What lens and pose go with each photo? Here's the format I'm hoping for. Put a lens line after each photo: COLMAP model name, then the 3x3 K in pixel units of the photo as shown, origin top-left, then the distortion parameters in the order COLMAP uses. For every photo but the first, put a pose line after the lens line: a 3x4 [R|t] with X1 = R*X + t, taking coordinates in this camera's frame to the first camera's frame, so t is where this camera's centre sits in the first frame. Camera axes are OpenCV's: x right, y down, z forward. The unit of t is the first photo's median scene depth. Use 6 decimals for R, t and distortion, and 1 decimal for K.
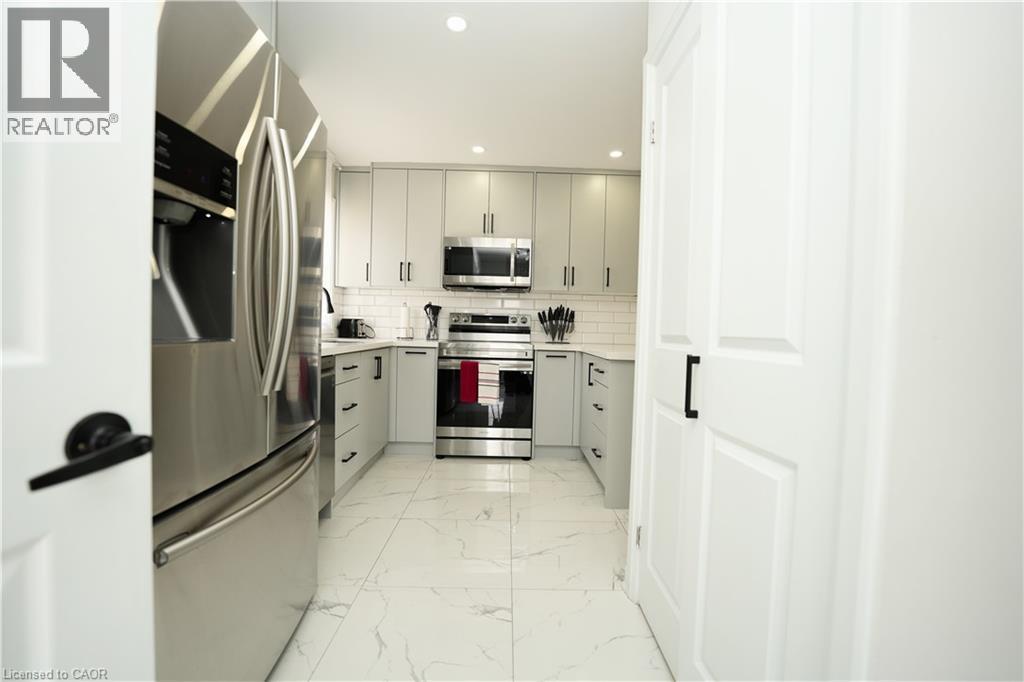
lens RADIAL K [[417.4, 0, 511.0], [0, 417.4, 339.7], [0, 0, 1]] dist [-0.028164, 0.003185]
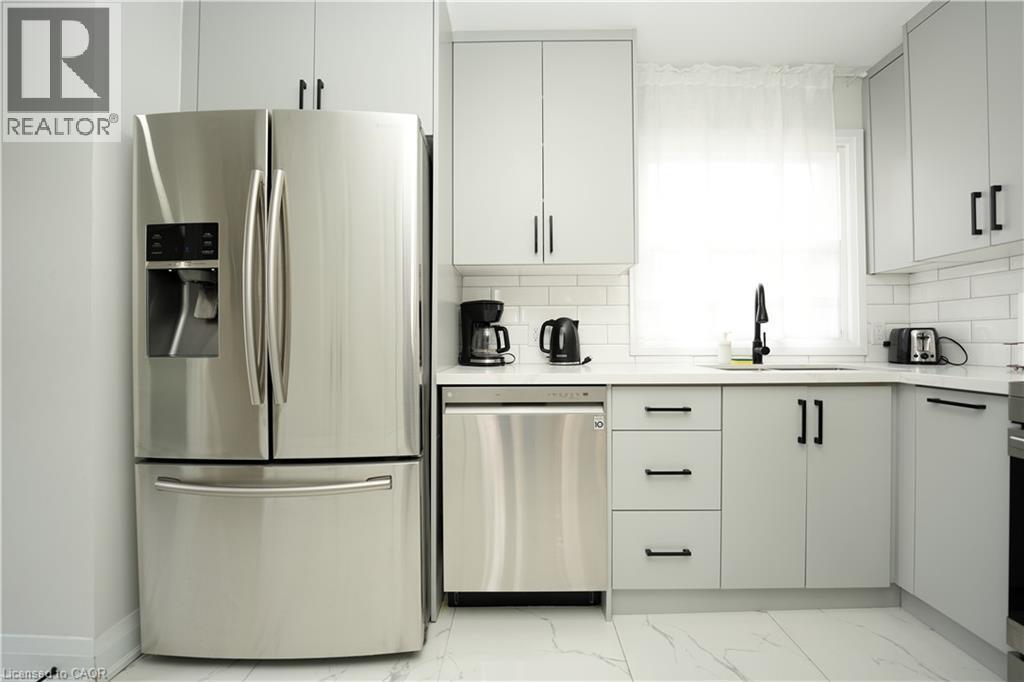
lens RADIAL K [[417.4, 0, 510.7], [0, 417.4, 340.9], [0, 0, 1]] dist [-0.028164, 0.003185]
pose [[-0.029091, -0.027822, -0.999190, 0.169568], [-0.021598, 0.999397, -0.027199, -0.009249], [0.999343, 0.020790, -0.029674, 0.533831]]
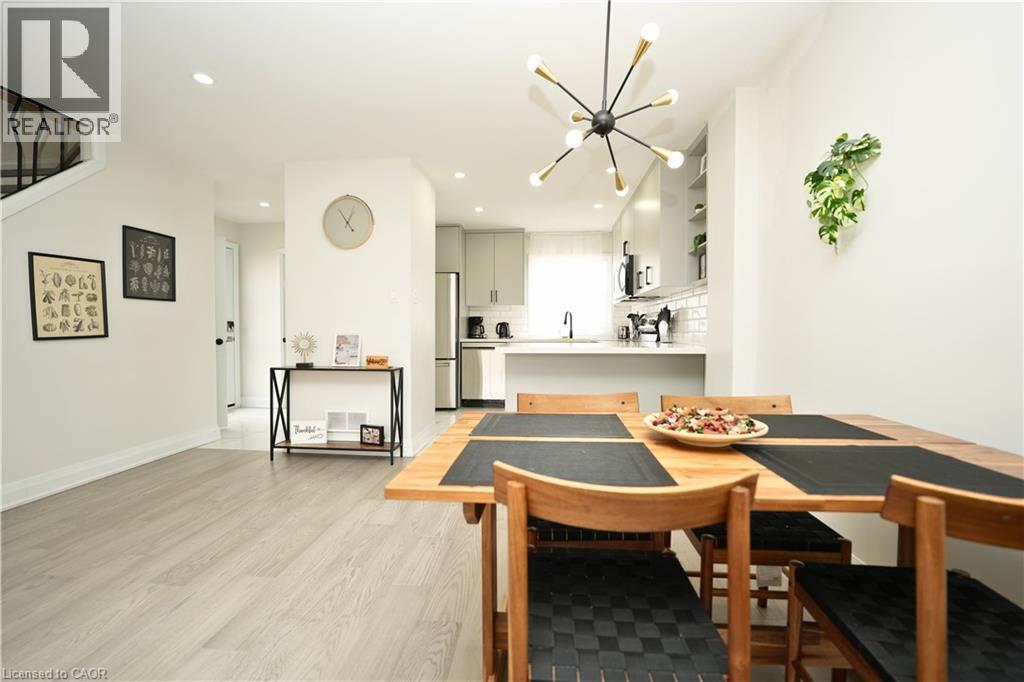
lens RADIAL K [[417.4, 0, 511.7], [0, 417.4, 348.7], [0, 0, 1]] dist [-0.028164, 0.003185]
pose [[-0.091930, 0.017290, -0.995615, 1.274427], [-0.028251, 0.999401, 0.019964, 0.014276], [0.995365, 0.029963, -0.091386, 0.780764]]
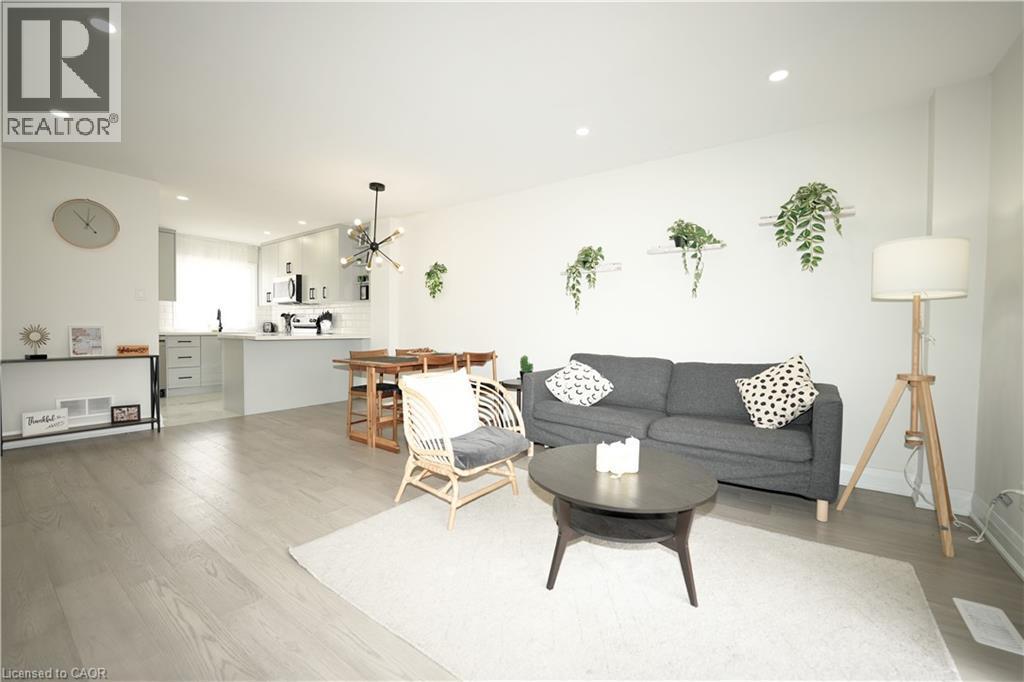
lens RADIAL K [[417.4, 0, 505.4], [0, 417.4, 340.4], [0, 0, 1]] dist [-0.028164, 0.003185]
pose [[0.793641, 0.001636, -0.608384, 1.803775], [-0.008702, 0.999925, -0.008663, 0.044436], [0.608324, 0.012170, 0.793595, 0.148302]]
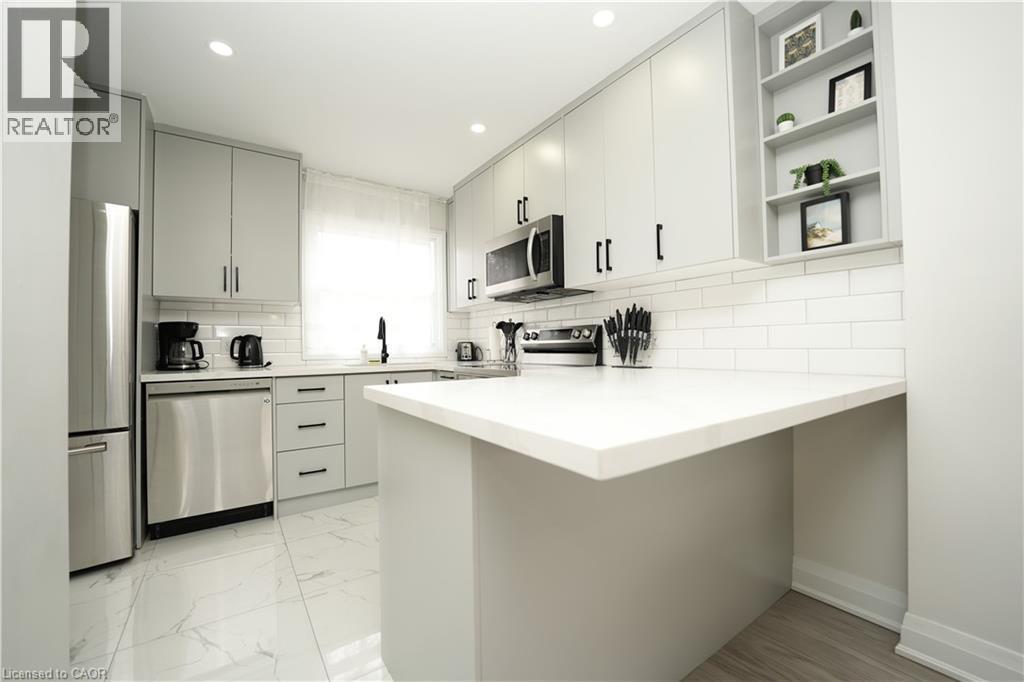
lens RADIAL K [[417.4, 0, 511.6], [0, 417.4, 341.0], [0, 0, 1]] dist [-0.028164, 0.003185]
pose [[0.557639, -0.045212, -0.828852, 0.562789], [0.007460, 0.998748, -0.049461, -0.001969], [0.830050, 0.021398, 0.557278, 0.564609]]
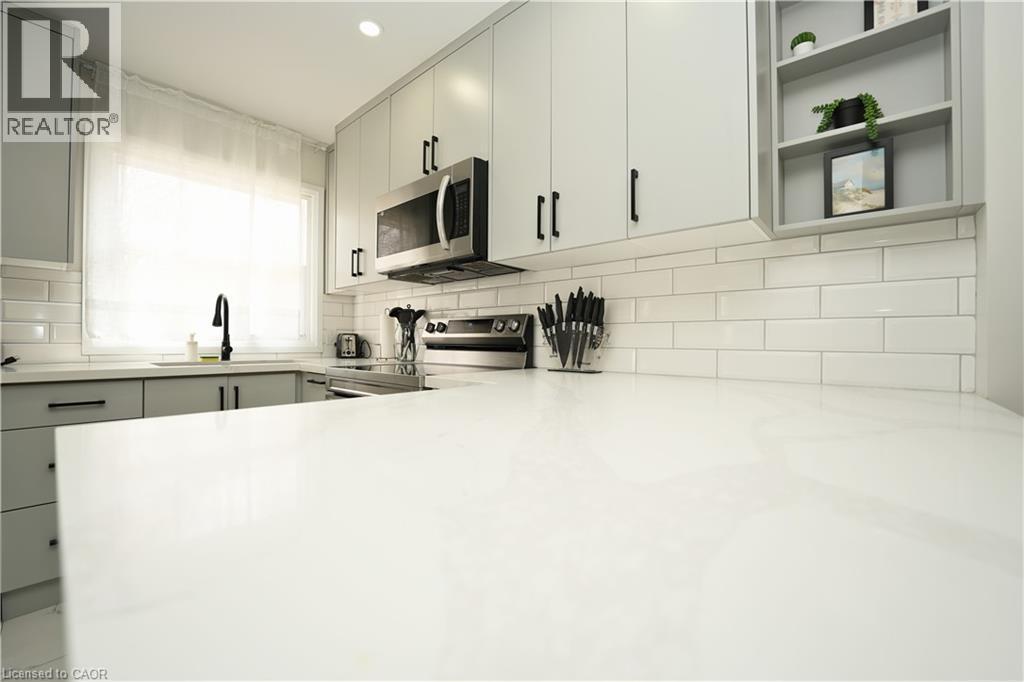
lens RADIAL K [[417.4, 0, 511.4], [0, 417.4, 340.6], [0, 0, 1]] dist [-0.028164, 0.003185]
pose [[0.743177, -0.023401, -0.668685, 0.398284], [-0.003818, 0.999224, -0.039212, -0.008572], [0.669084, 0.031695, 0.742511, 0.669912]]
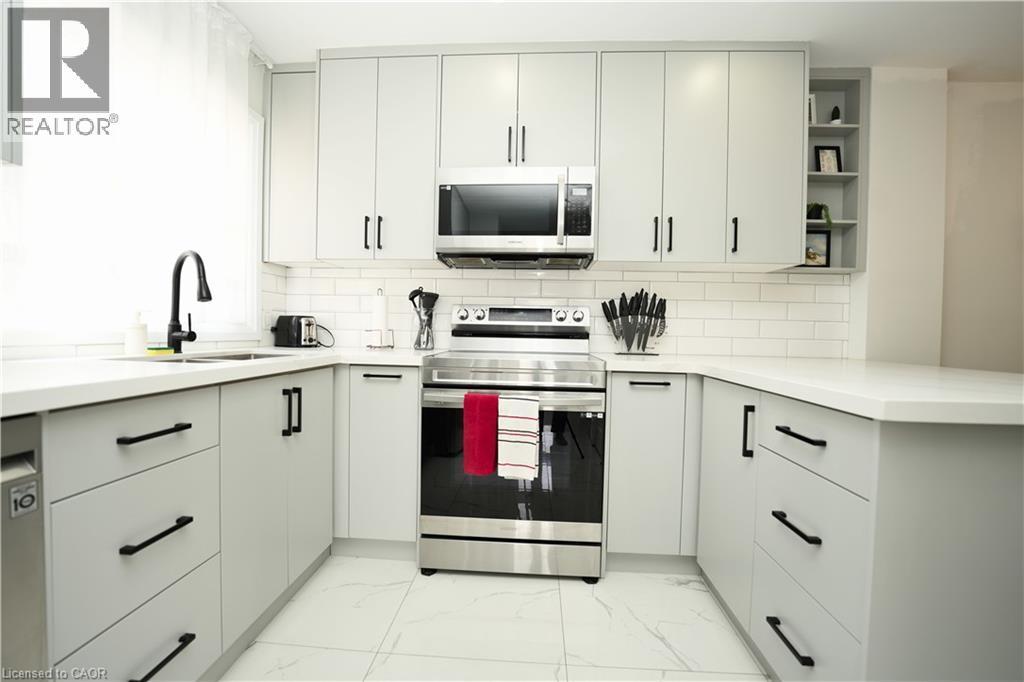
lens RADIAL K [[417.4, 0, 511.6], [0, 417.4, 341.5], [0, 0, 1]] dist [-0.028164, 0.003185]
pose [[0.997489, -0.004693, -0.070667, -0.022870], [0.004509, 0.999986, -0.002762, -0.010259], [0.070679, 0.002436, 0.997496, 0.442693]]
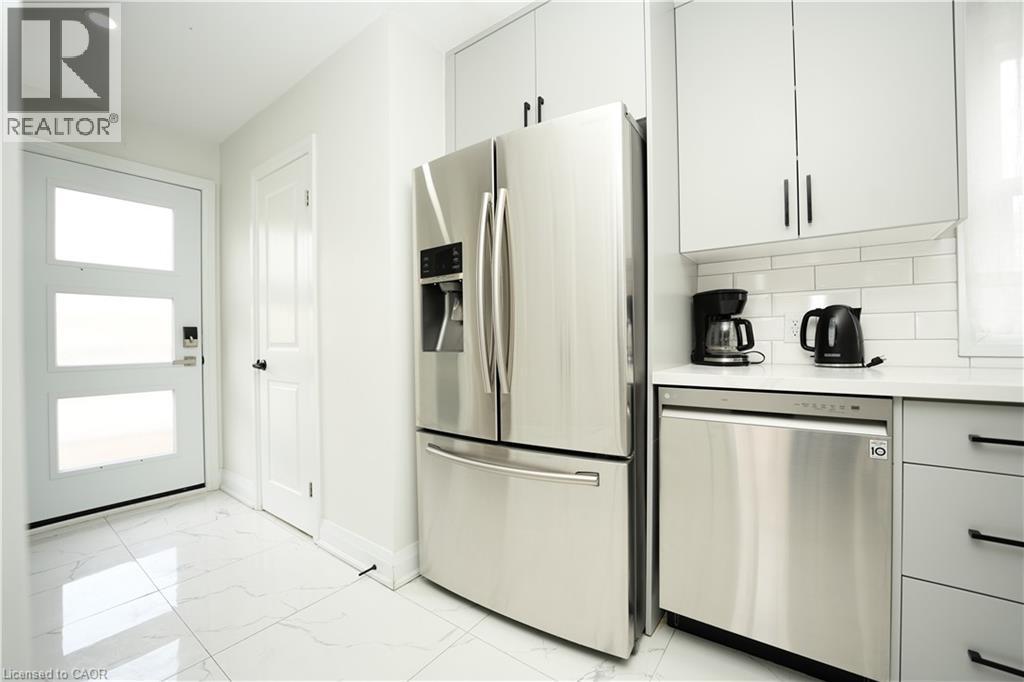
lens RADIAL K [[417.4, 0, 511.2], [0, 417.4, 341.1], [0, 0, 1]] dist [-0.028164, 0.003185]
pose [[-0.600716, -0.017199, -0.799277, 0.143029], [-0.024613, 0.999693, -0.003013, -0.010999], [0.799084, 0.017862, -0.600955, 0.576257]]
